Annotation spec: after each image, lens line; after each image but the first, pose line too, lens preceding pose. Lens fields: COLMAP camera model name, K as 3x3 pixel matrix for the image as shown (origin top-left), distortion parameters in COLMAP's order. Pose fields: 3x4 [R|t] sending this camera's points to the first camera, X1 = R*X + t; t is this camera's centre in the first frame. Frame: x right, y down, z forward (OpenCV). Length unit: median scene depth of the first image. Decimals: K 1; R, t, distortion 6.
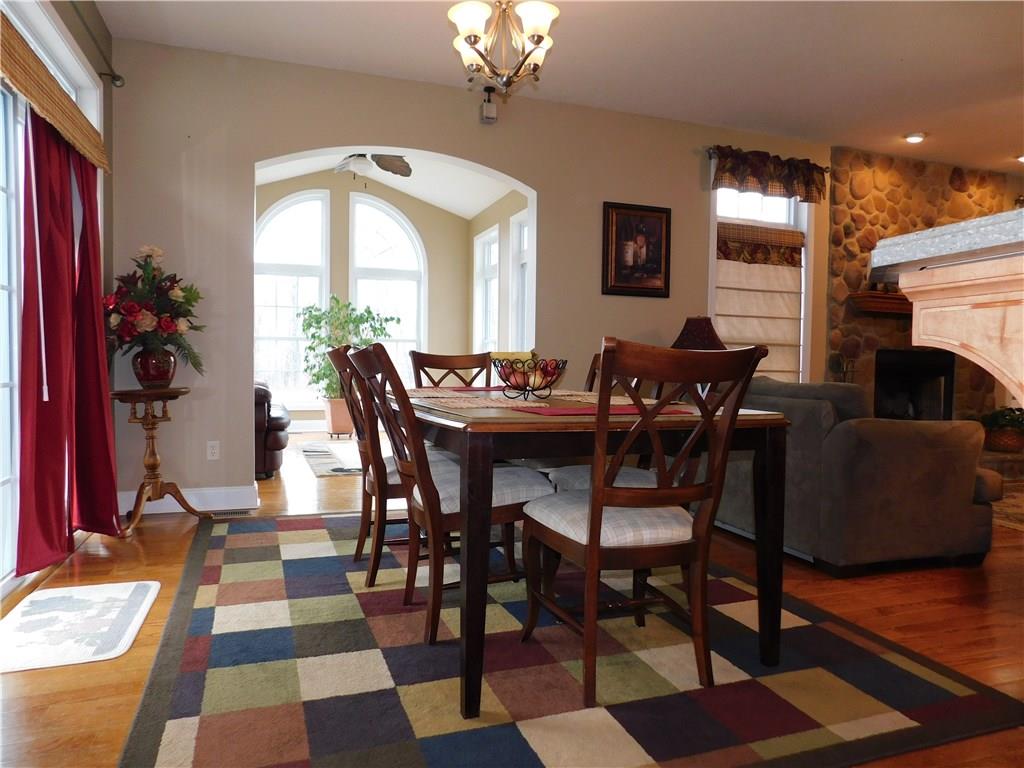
lens RADIAL K [[676.9, 0, 512.0], [0, 676.9, 384.0], [0, 0, 1]] dist [-0.064651, 0.059694]
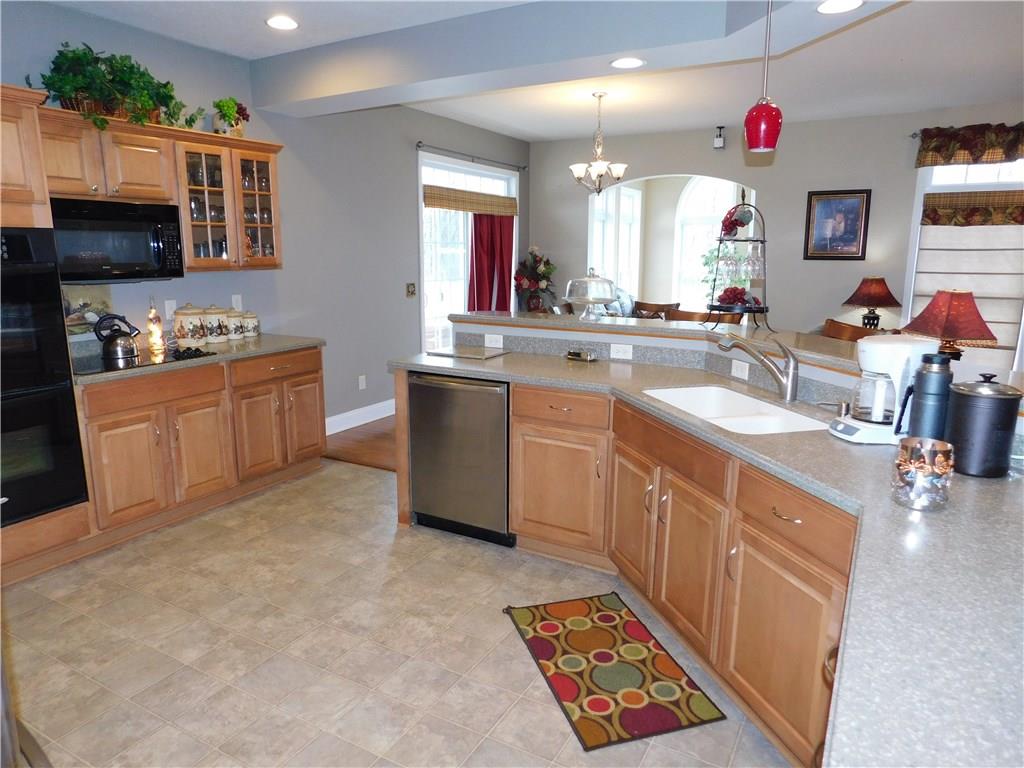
lens RADIAL K [[688.5, 0, 512.0], [0, 688.5, 384.0], [0, 0, 1]] dist [-0.056039, 0.065727]
pose [[0.660704, 0.129450, -0.739401, 0.712811], [-0.019868, 0.987689, 0.155165, -0.075943], [0.750384, -0.087828, 0.655141, -0.347426]]
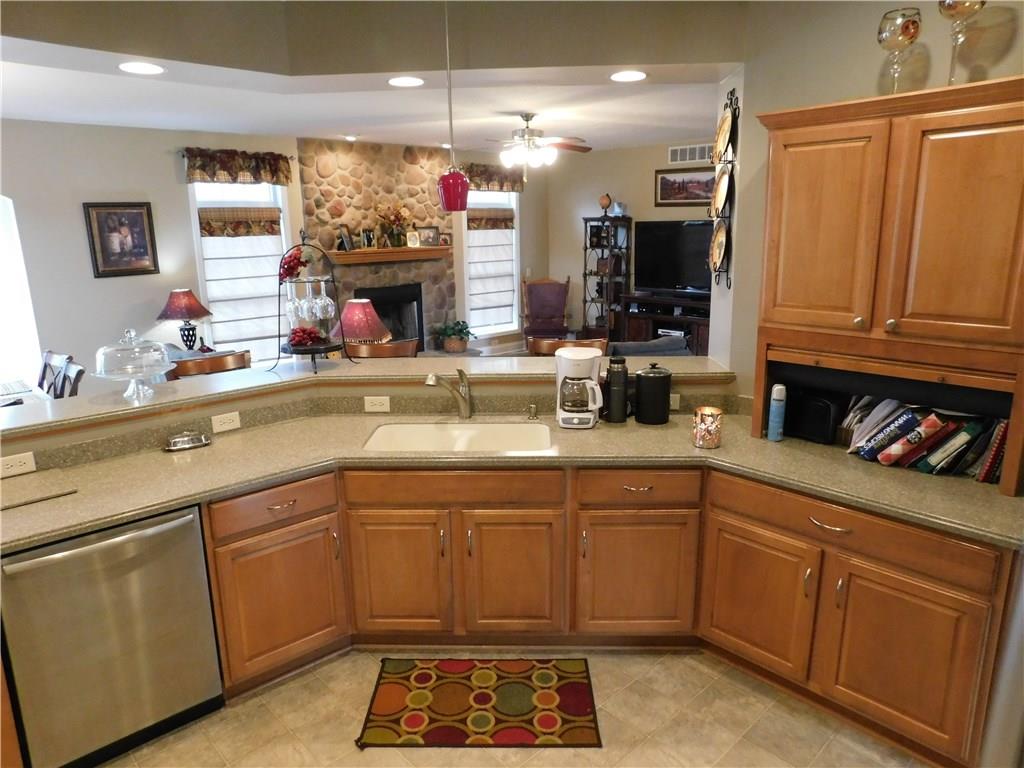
lens RADIAL K [[676.9, 0, 512.0], [0, 676.9, 384.0], [0, 0, 1]] dist [-0.064651, 0.059694]
pose [[0.914645, -0.129960, 0.382798, 0.303611], [0.052216, 0.976964, 0.206917, -0.137226], [-0.400871, -0.169268, 0.900362, -0.411549]]
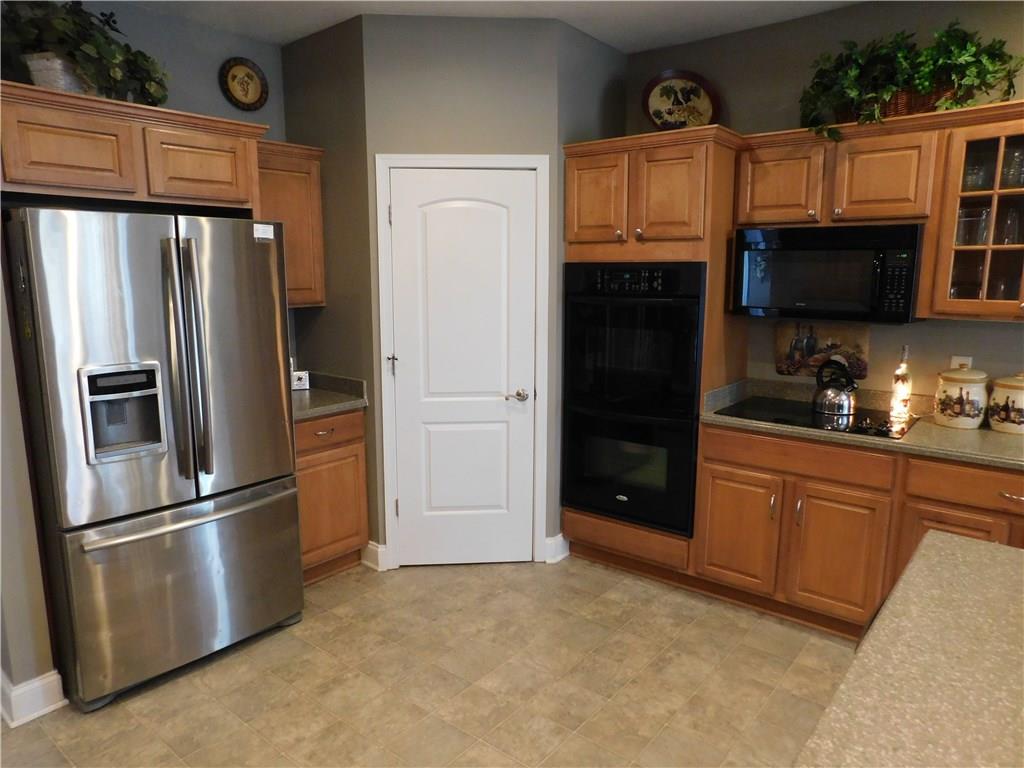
lens RADIAL K [[685.7, 0, 492.0], [0, 685.7, 386.5], [0, 0, 1]] dist [-0.063923, 0.054151]
pose [[-0.860748, 0.073697, -0.503669, 0.468249], [-0.029778, 0.980480, 0.194353, -0.111316], [0.508160, 0.182287, -0.841751, 0.141004]]
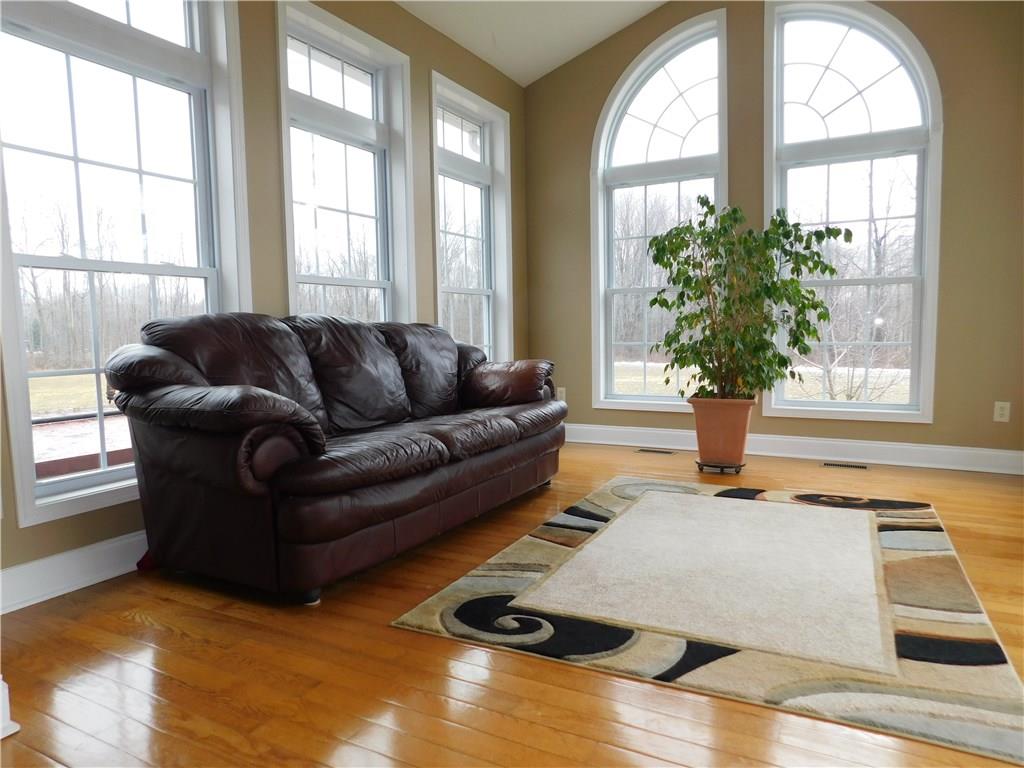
lens RADIAL K [[676.9, 0, 512.0], [0, 676.9, 384.0], [0, 0, 1]] dist [-0.064651, 0.059694]
pose [[0.671903, 0.040499, -0.739531, 0.030573], [-0.004837, 0.998723, 0.050299, -0.019180], [0.740624, -0.030219, 0.671240, 0.756712]]
